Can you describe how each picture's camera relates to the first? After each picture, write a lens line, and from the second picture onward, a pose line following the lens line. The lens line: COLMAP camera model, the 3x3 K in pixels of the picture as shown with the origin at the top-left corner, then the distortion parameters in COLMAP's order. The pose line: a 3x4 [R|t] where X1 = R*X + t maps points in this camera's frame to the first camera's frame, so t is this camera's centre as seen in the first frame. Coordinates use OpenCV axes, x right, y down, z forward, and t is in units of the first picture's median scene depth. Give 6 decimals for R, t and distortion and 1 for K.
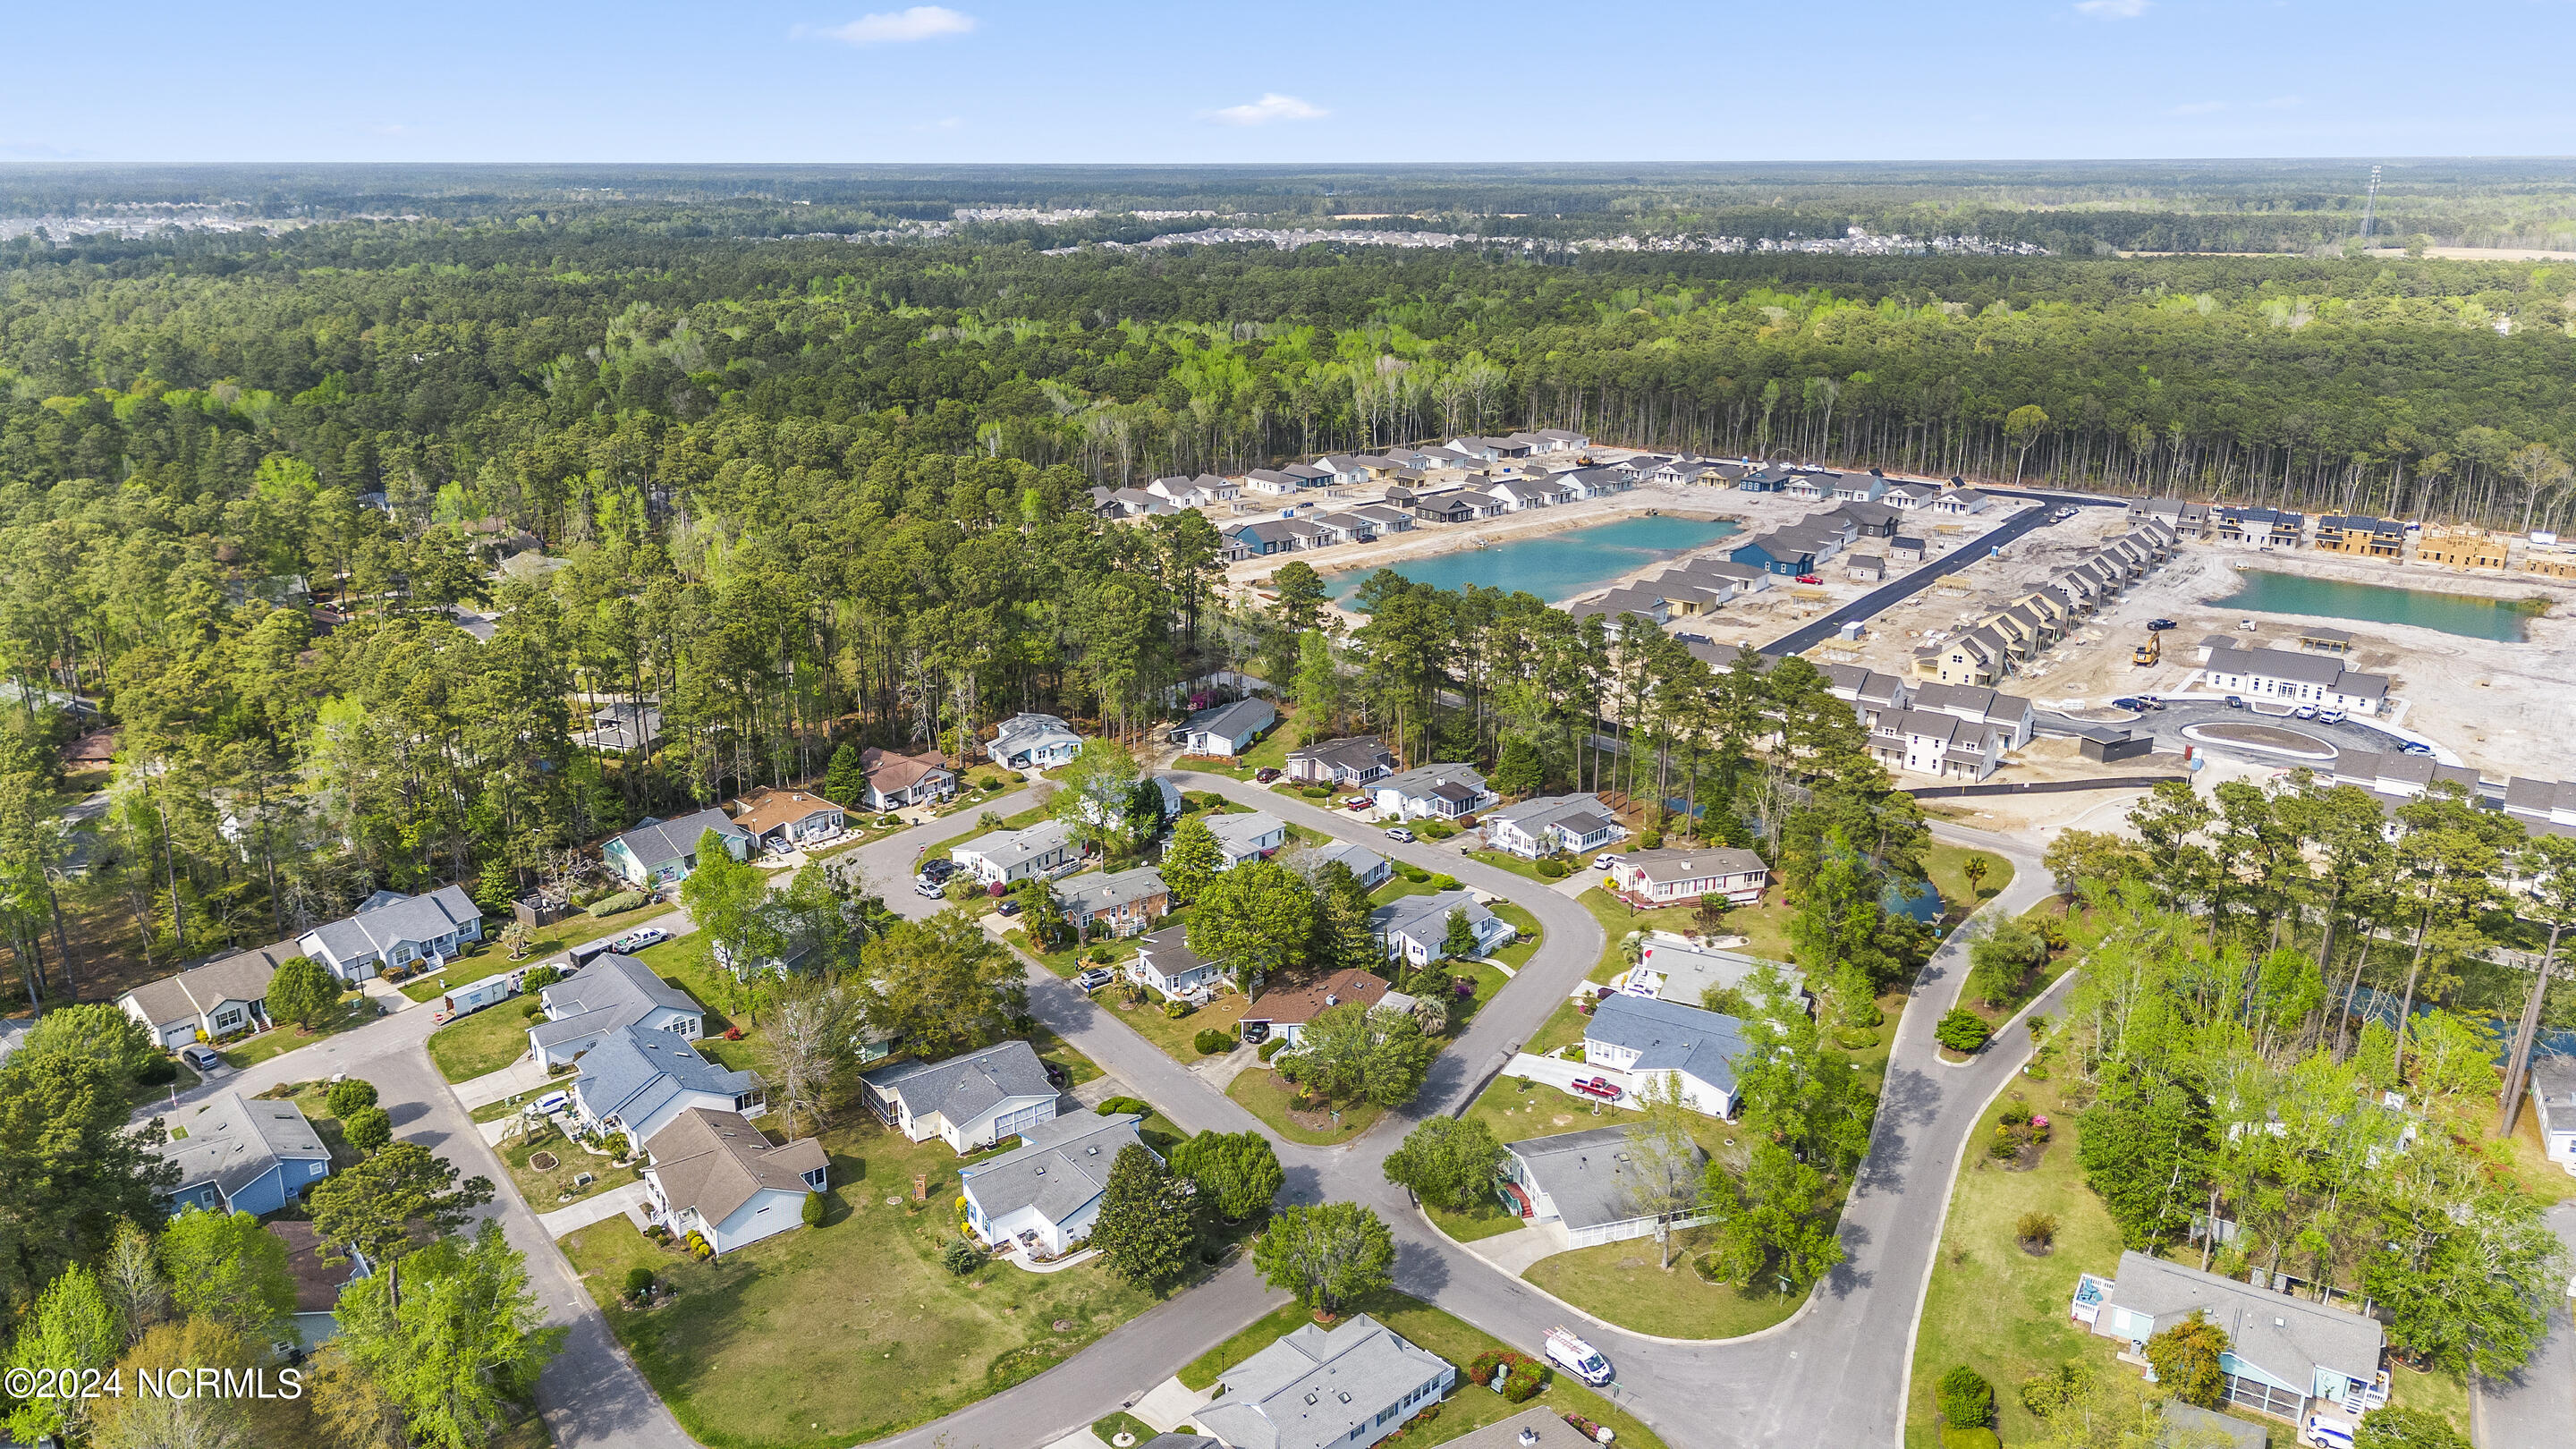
lens RADIAL K [[1775.6, 0, 1288.0], [0, 1775.6, 724.5], [0, 0, 1]] dist [0.102364, -0.141909]
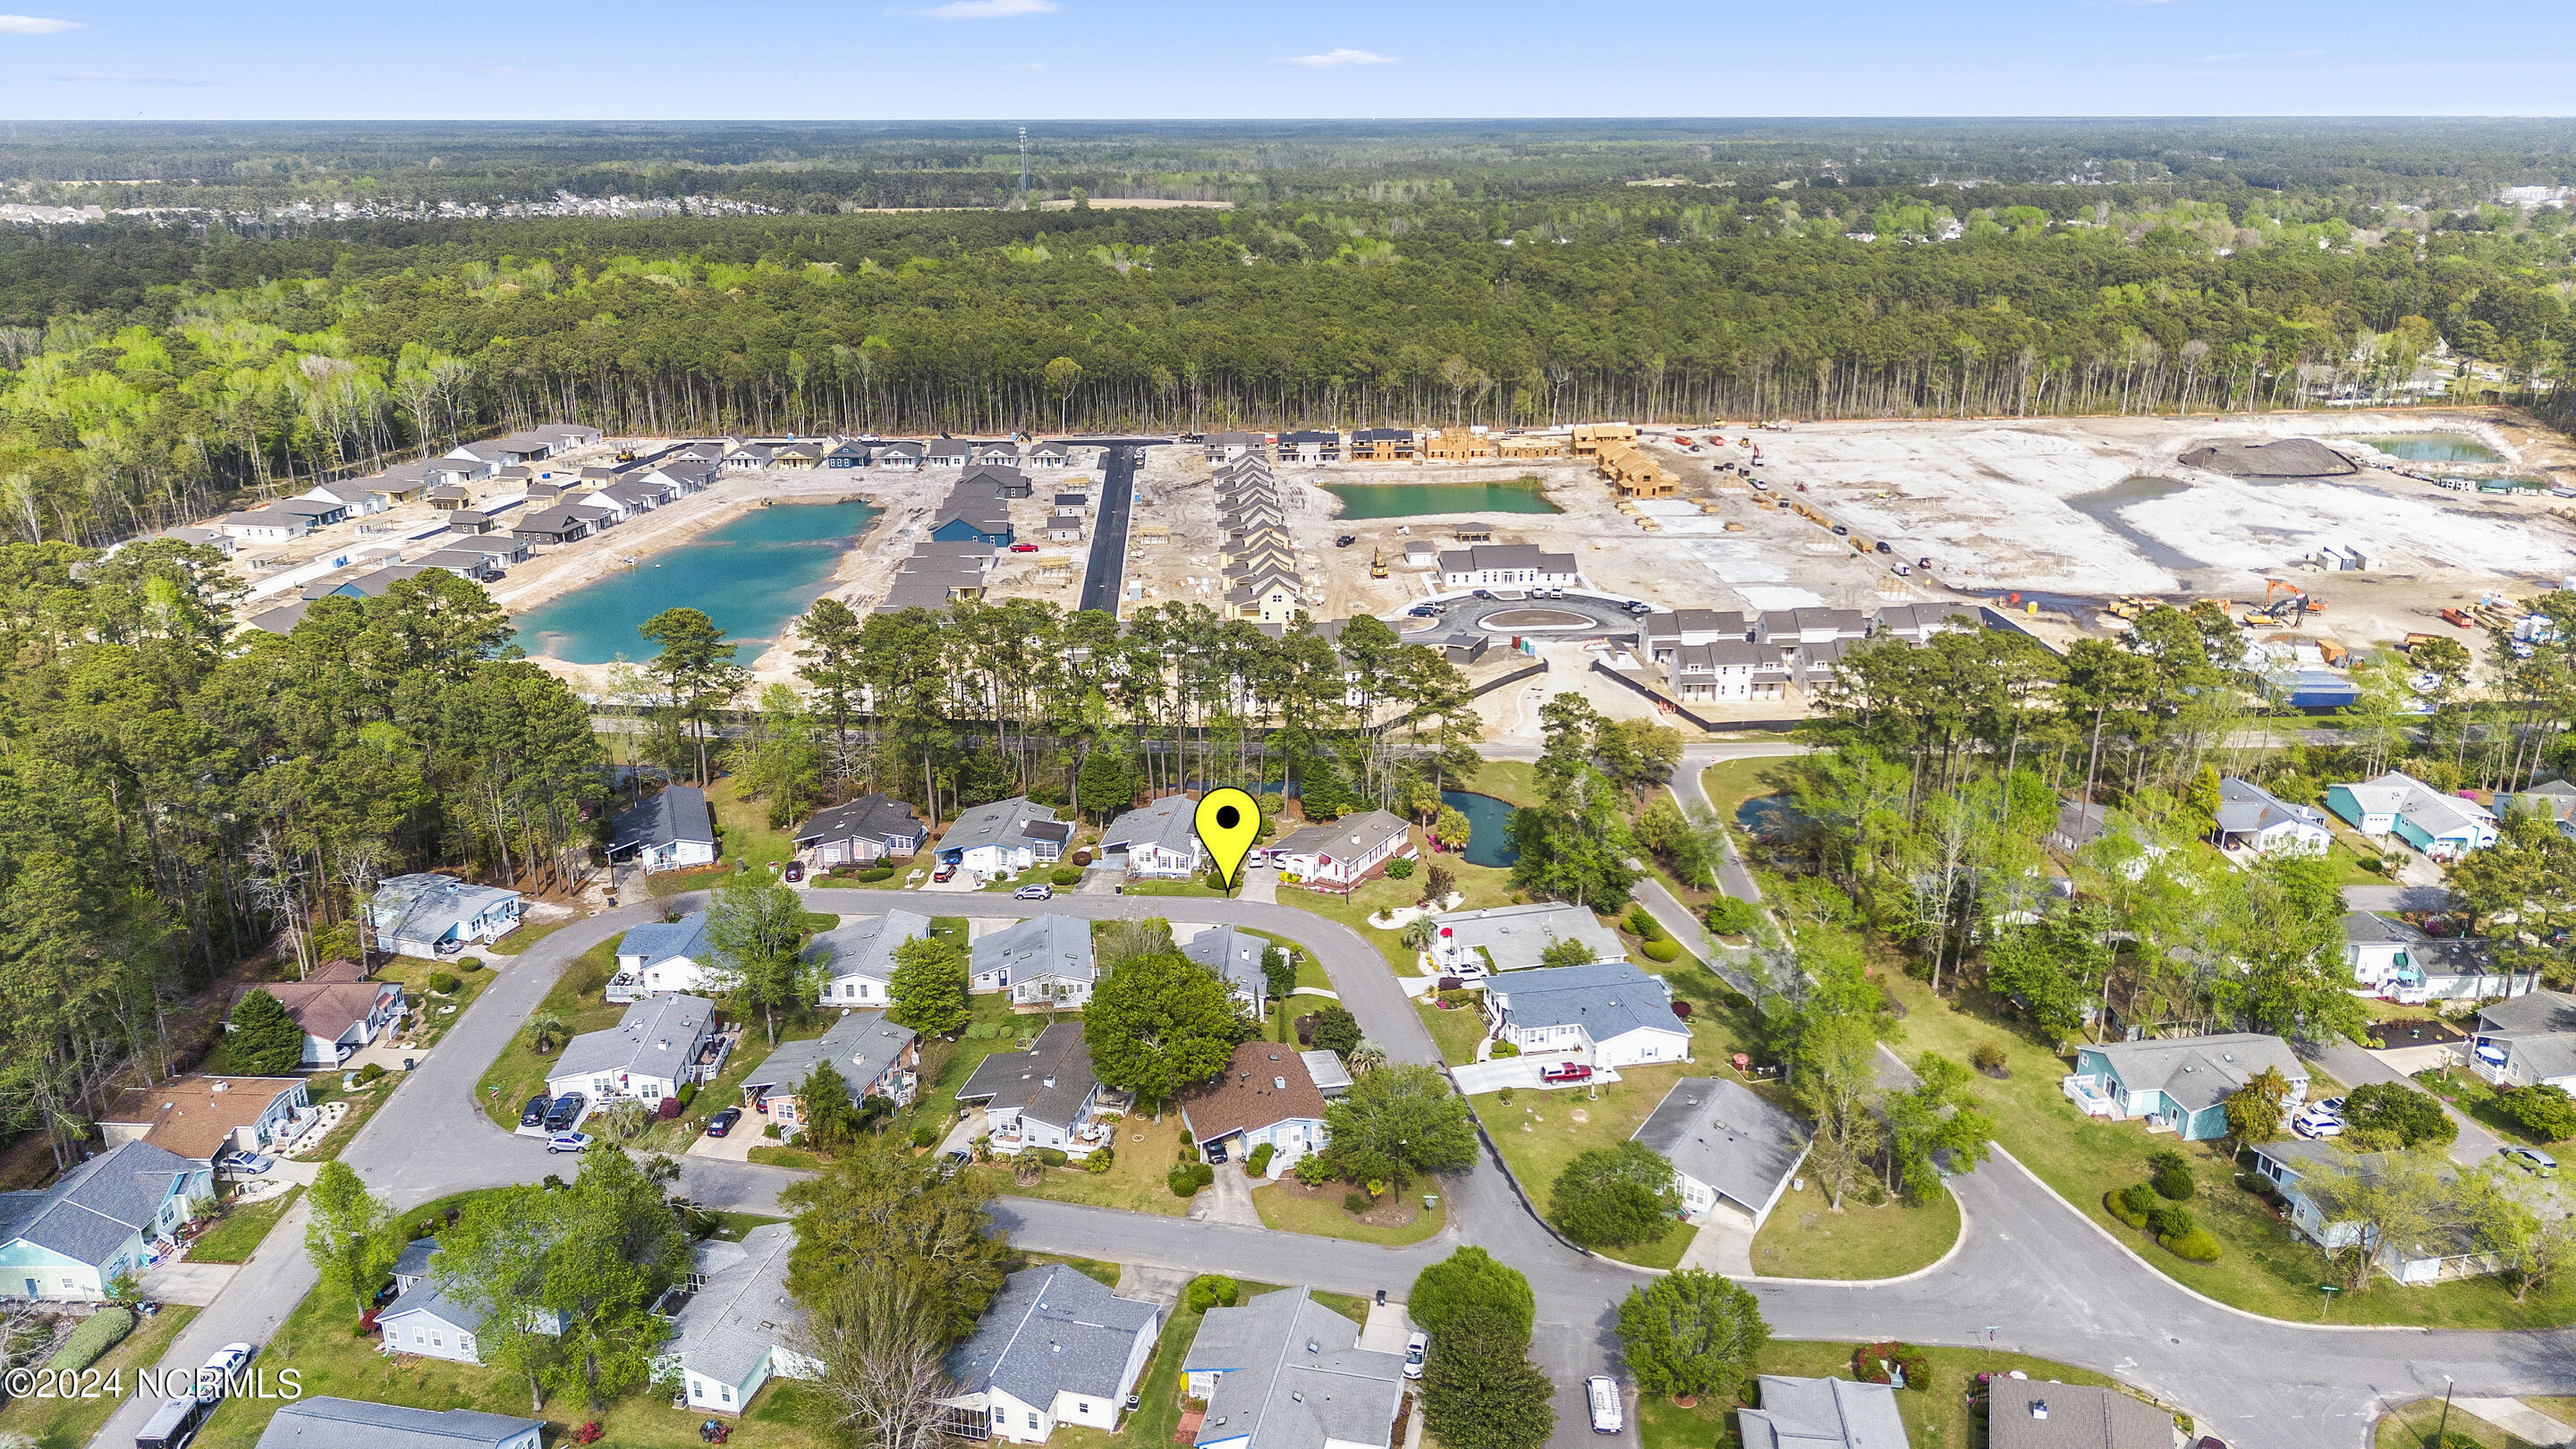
lens RADIAL K [[1775.6, 0, 1288.0], [0, 1775.6, 724.5], [0, 0, 1]] dist [0.102364, -0.141909]
pose [[0.757076, -0.210272, 0.618564, -0.213717], [0.197746, 0.976132, 0.089796, -0.042321], [-0.622681, 0.054336, 0.780587, 0.136934]]
